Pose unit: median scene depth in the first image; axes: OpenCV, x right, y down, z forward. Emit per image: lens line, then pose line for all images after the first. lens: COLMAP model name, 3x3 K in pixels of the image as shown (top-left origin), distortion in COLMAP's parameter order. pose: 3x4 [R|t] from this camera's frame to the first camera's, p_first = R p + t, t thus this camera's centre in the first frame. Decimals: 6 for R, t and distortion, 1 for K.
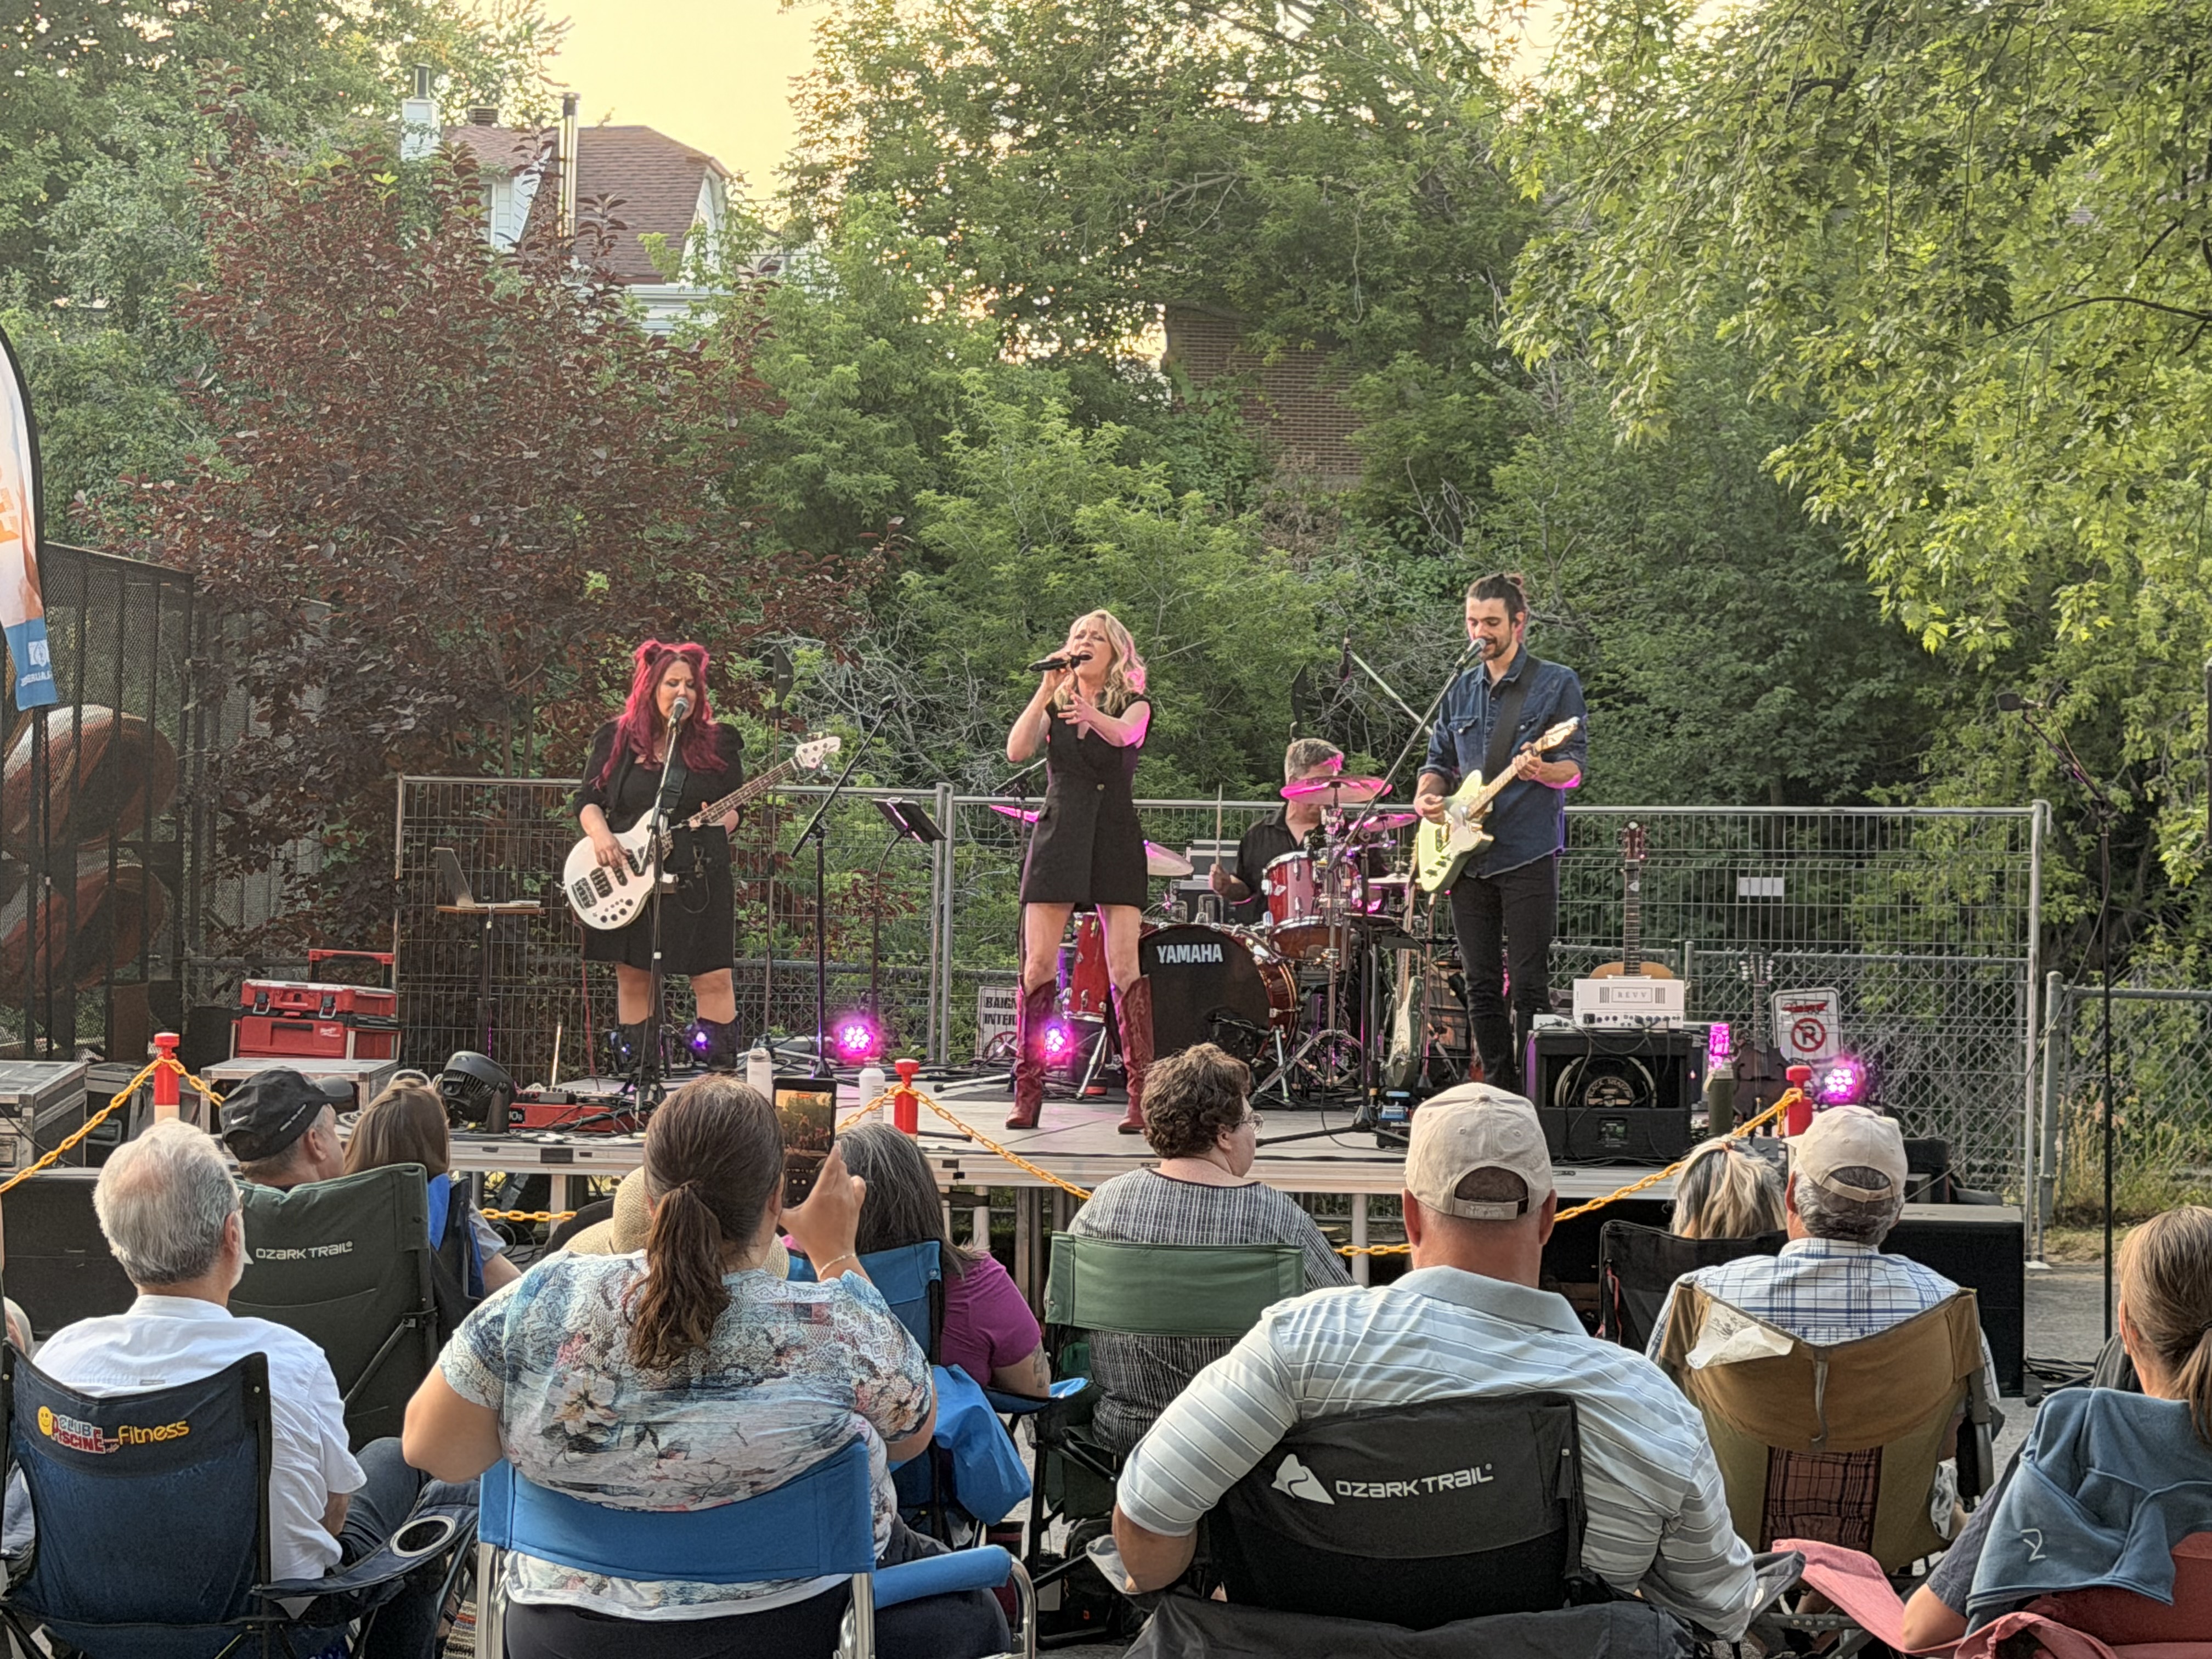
lens RADIAL K [[5327.1, 0, 1106.0], [0, 5327.1, 829.5], [0, 0, 1]] dist [0.132225, 0.150494]
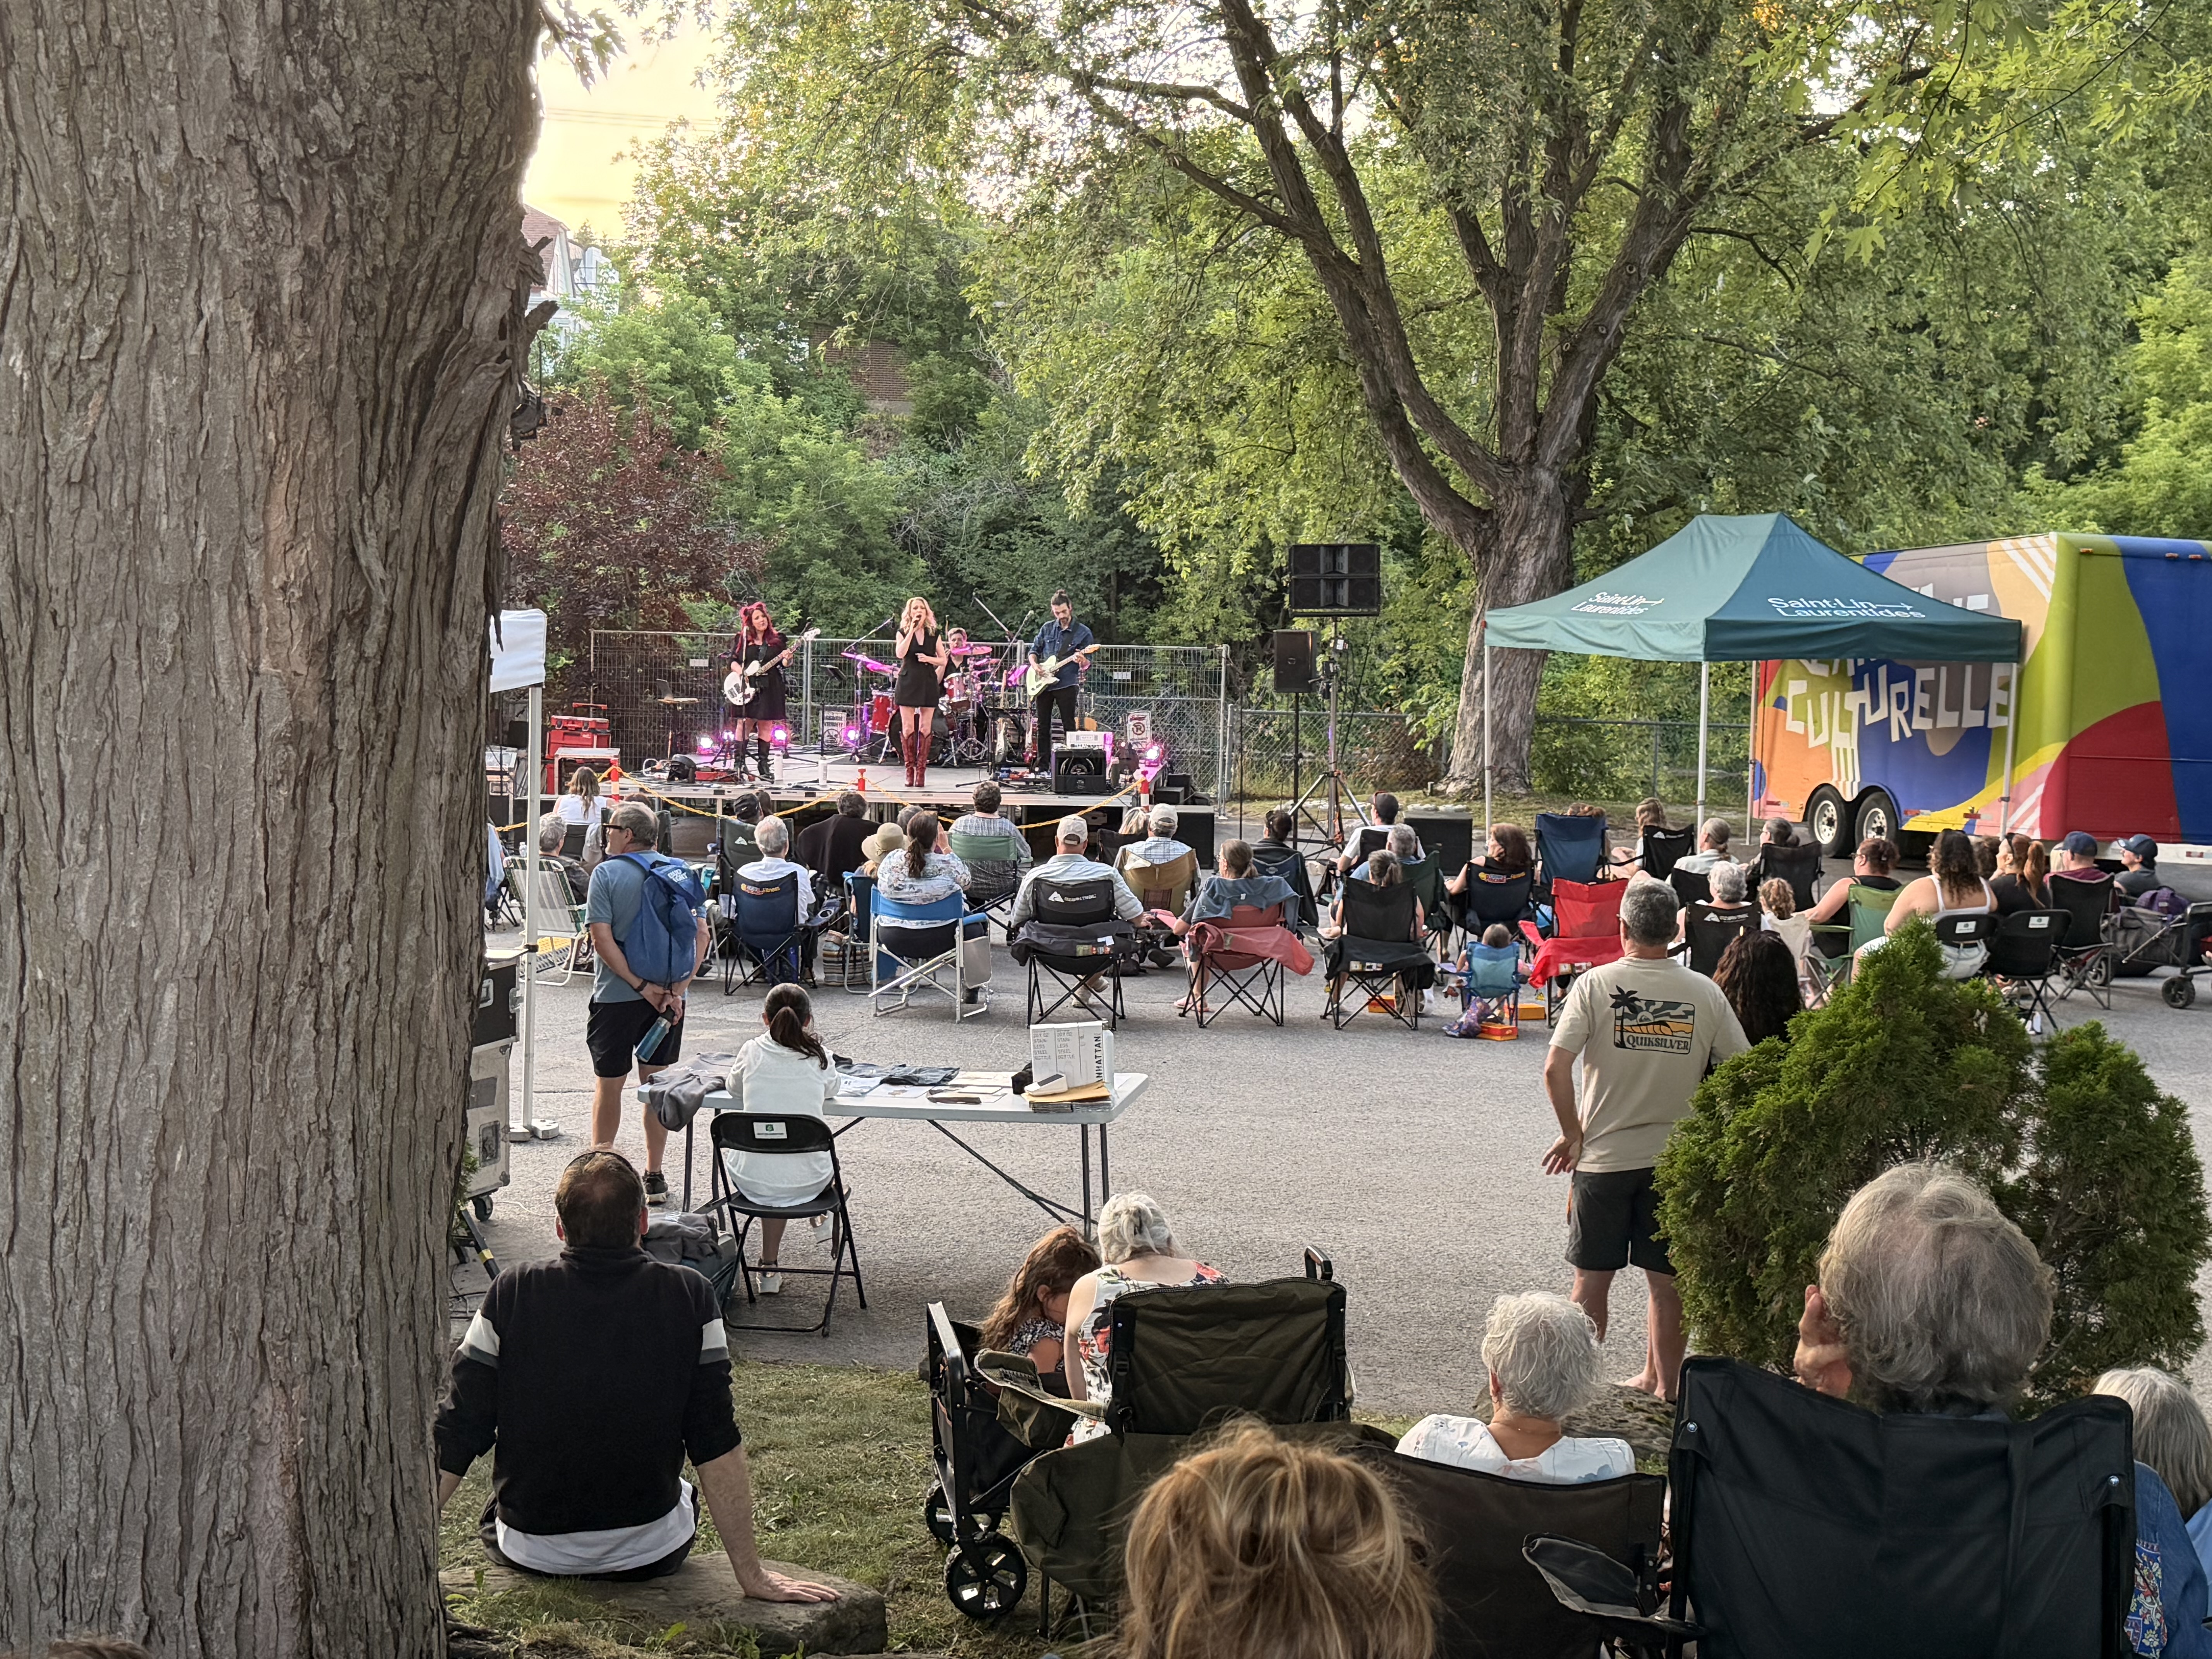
lens RADIAL K [[2961.7, 0, 1106.0], [0, 2961.7, 829.5], [0, 0, 1]] dist [-0.000876, -0.001329]
pose [[0.992040, -0.009075, 0.125593, -0.073041], [-0.003115, 0.995326, 0.096523, -0.057127], [-0.125882, -0.096146, 0.987375, -0.474401]]
